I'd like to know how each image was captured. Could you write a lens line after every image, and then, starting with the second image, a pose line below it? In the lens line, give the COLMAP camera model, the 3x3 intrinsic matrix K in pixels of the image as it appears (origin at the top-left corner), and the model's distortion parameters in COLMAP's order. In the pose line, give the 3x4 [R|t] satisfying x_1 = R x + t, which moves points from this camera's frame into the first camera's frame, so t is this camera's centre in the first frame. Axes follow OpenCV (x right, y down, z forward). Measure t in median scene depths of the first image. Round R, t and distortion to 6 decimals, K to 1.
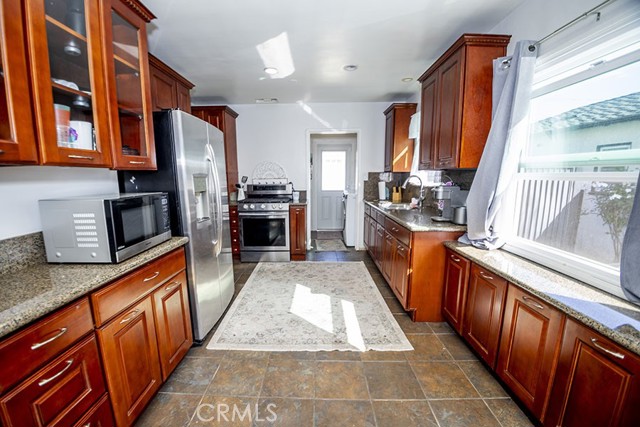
lens RADIAL K [[256.8, 0, 316.9], [0, 256.8, 214.8], [0, 0, 1]] dist [-0.030046, -0.000651]
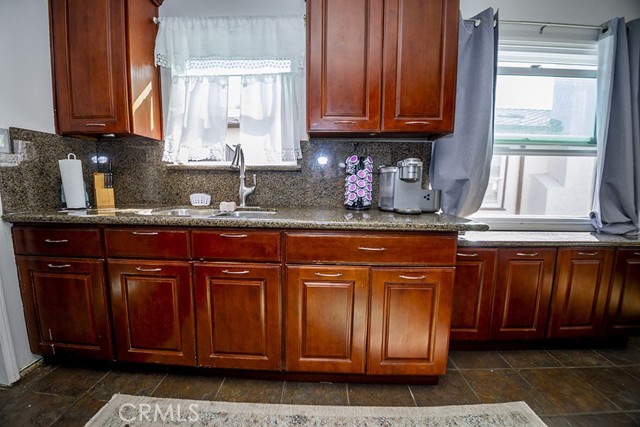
lens RADIAL K [[270.3, 0, 320.0], [0, 270.3, 213.3], [0, 0, 1]] dist [-0.036462, -0.001061]
pose [[0.020835, -0.109530, 0.993765, -0.145172], [0.142808, 0.984115, 0.105472, -0.057132], [-0.989531, 0.139720, 0.036146, 0.855885]]
